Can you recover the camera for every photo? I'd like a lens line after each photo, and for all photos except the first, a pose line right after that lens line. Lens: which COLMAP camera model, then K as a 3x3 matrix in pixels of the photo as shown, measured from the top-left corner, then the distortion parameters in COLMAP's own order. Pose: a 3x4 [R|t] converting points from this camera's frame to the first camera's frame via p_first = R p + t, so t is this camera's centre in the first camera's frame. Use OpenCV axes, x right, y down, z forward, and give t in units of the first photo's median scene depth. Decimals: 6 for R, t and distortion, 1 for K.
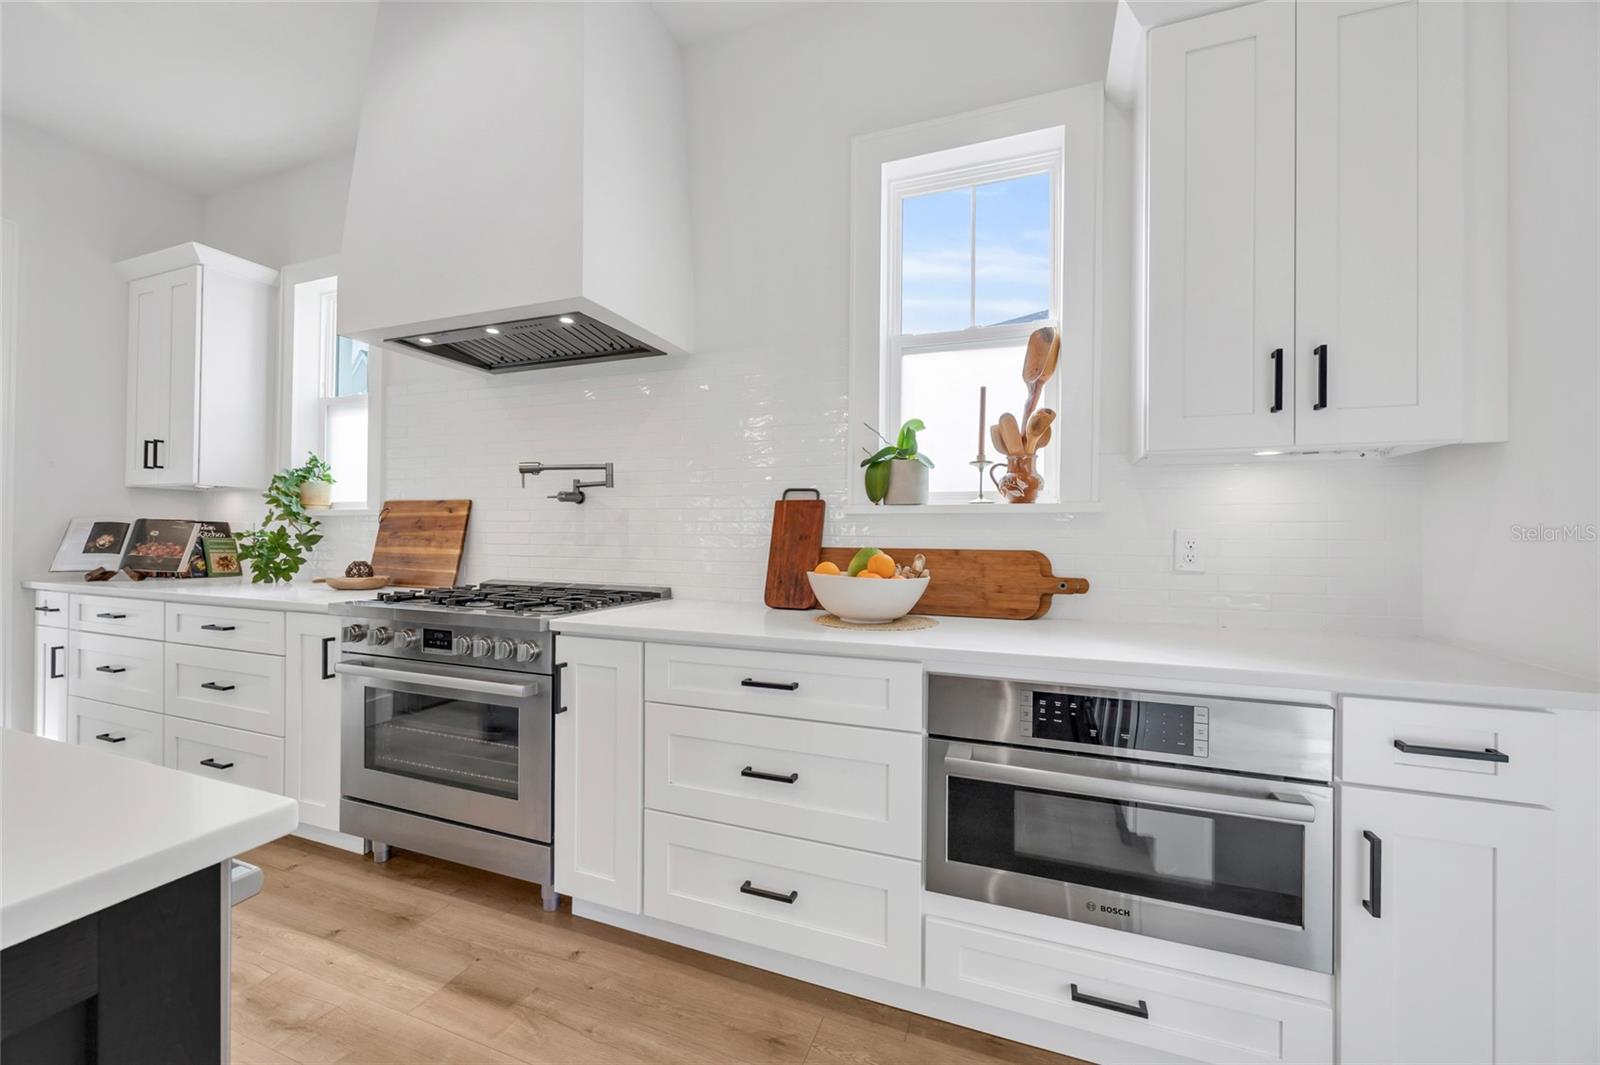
lens RADIAL K [[612.0, 0, 806.7], [0, 612.0, 530.3], [0, 0, 1]] dist [-0.005974, 0.000391]
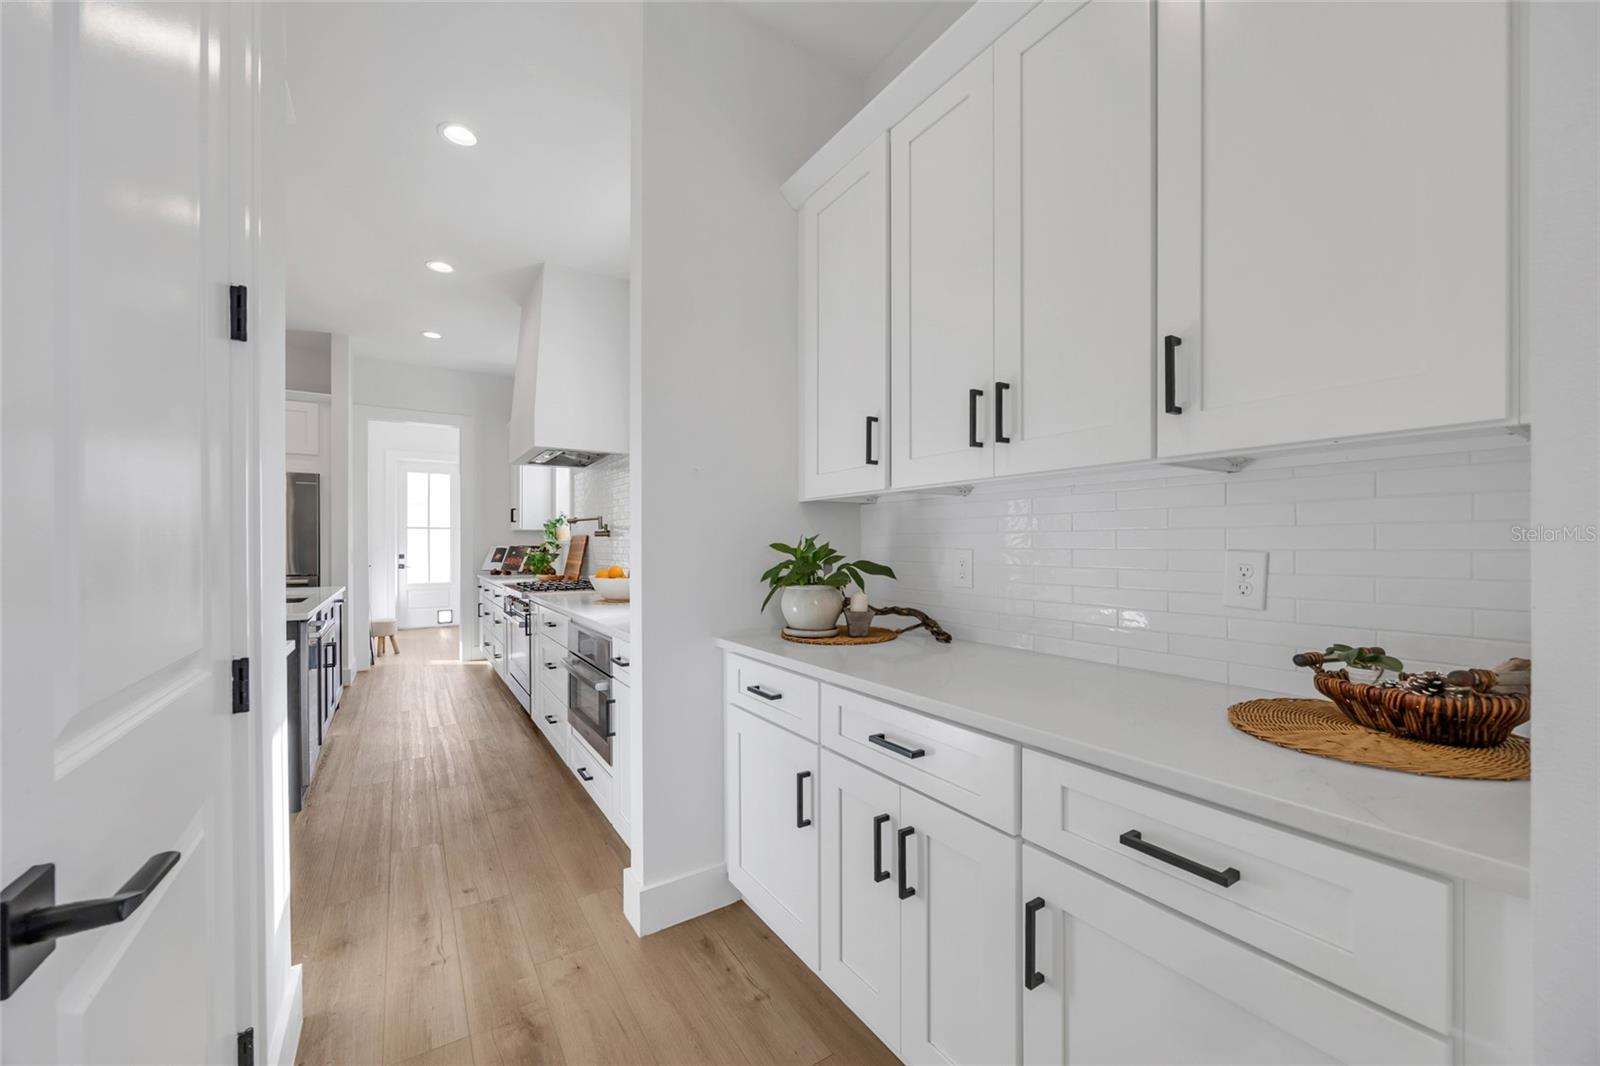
lens RADIAL K [[612.0, 0, 799.1], [0, 612.0, 542.9], [0, 0, 1]] dist [-0.005974, 0.000391]
pose [[0.804684, -0.009291, -0.593630, 1.205777], [0.014294, 0.999891, 0.003726, -0.028847], [0.593531, -0.011484, 0.804729, -0.138282]]
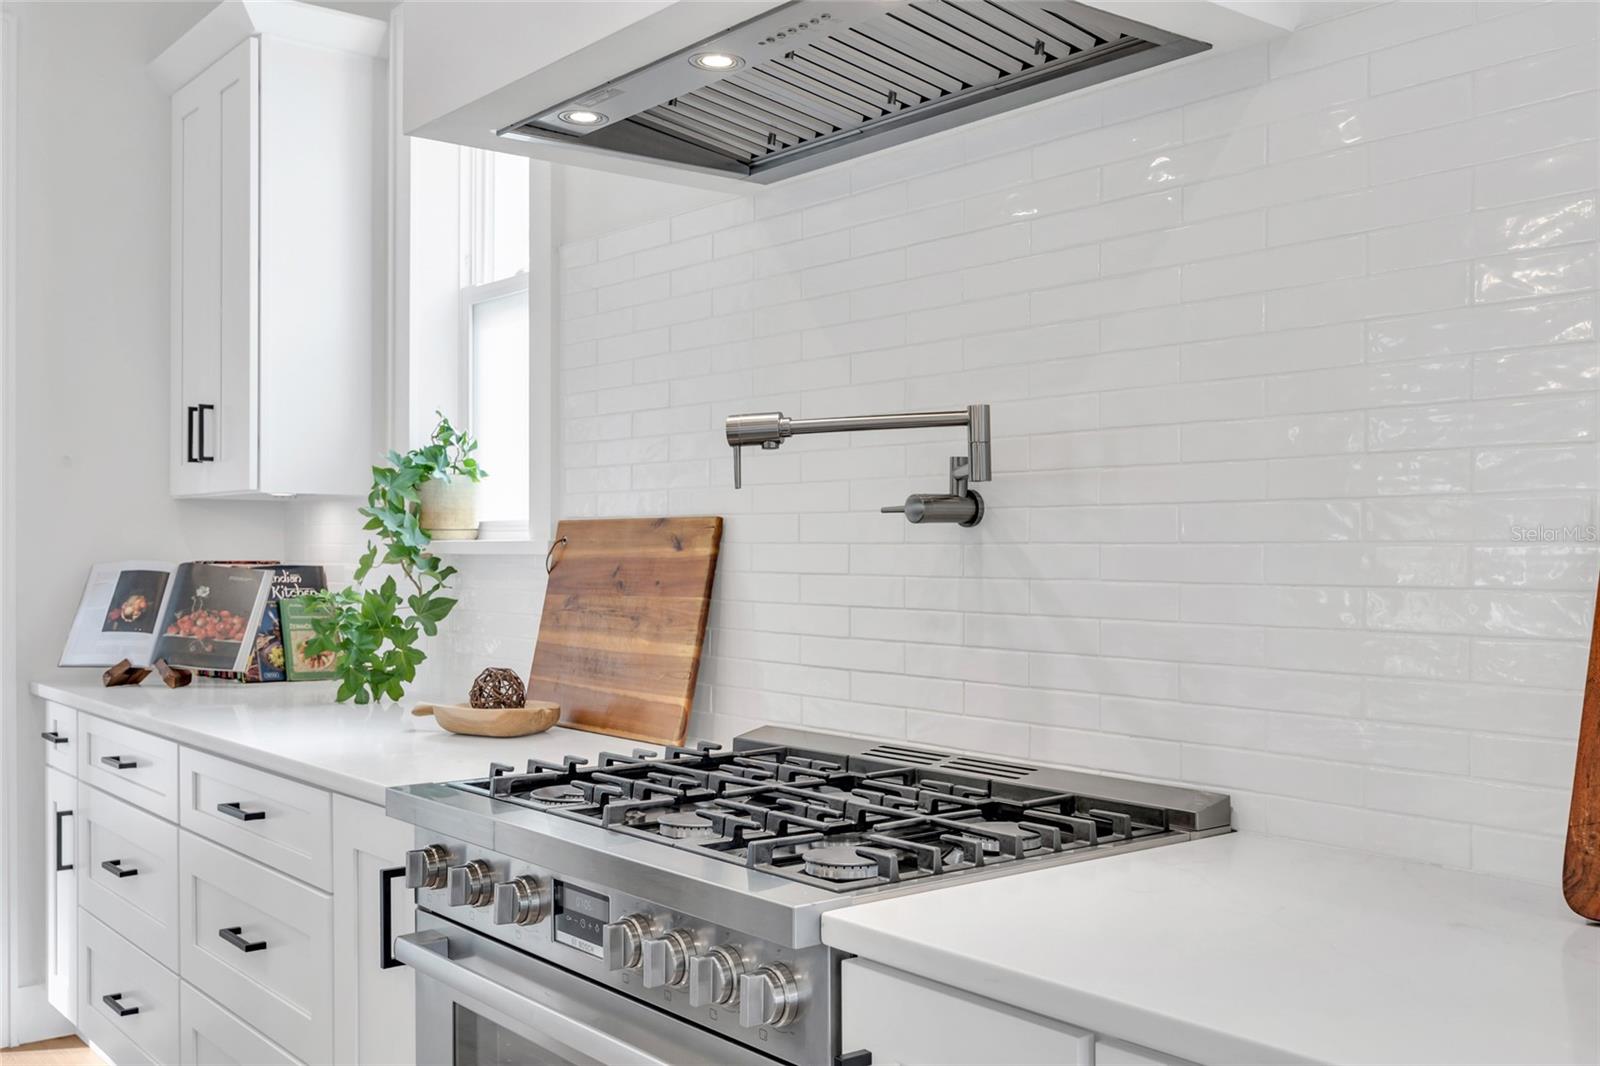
lens RADIAL K [[1528.5, 0, 805.4], [0, 1528.5, 549.5], [0, 0, 1]] dist [0.003761, 0.000000]
pose [[0.859697, -0.007872, -0.510744, -0.009631], [0.010647, 0.999940, 0.002509, -0.034618], [0.510694, -0.007595, 0.859729, 0.217773]]
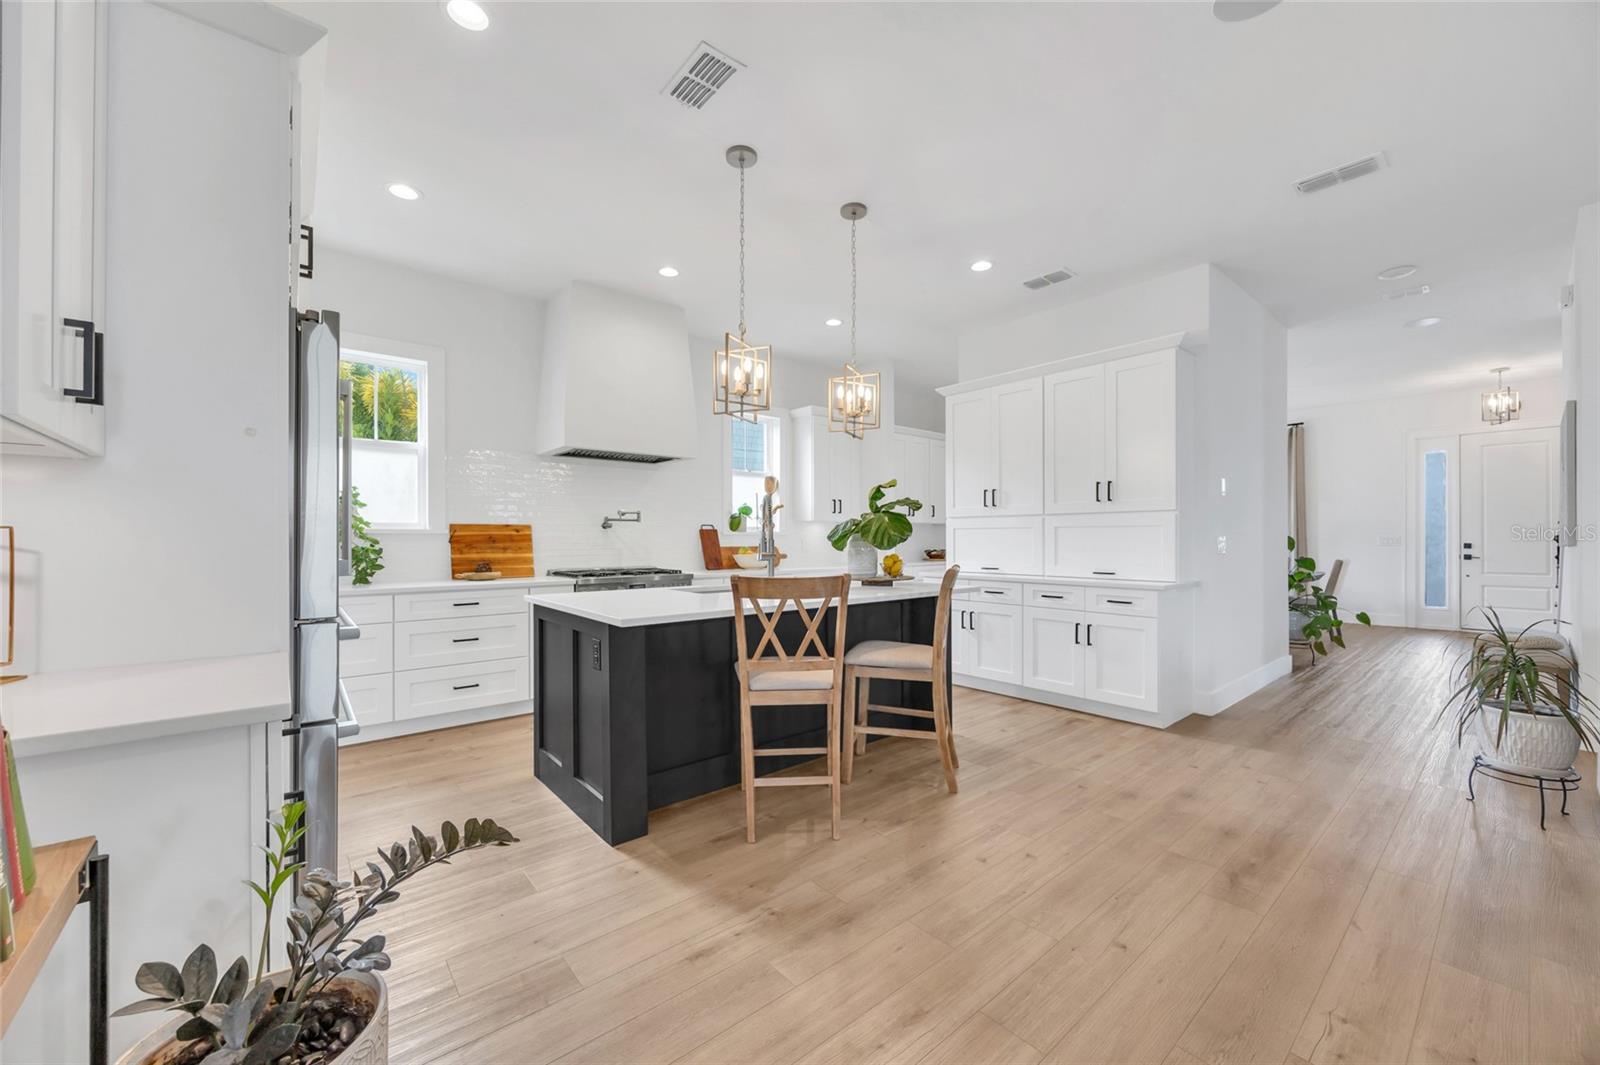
lens RADIAL K [[612.0, 0, 805.0], [0, 612.0, 537.9], [0, 0, 1]] dist [-0.005974, 0.000391]
pose [[0.491847, -0.007823, 0.870646, -1.876923], [-0.000207, 0.999959, 0.009102, -0.032756], [-0.870681, -0.004657, 0.491825, -0.592311]]
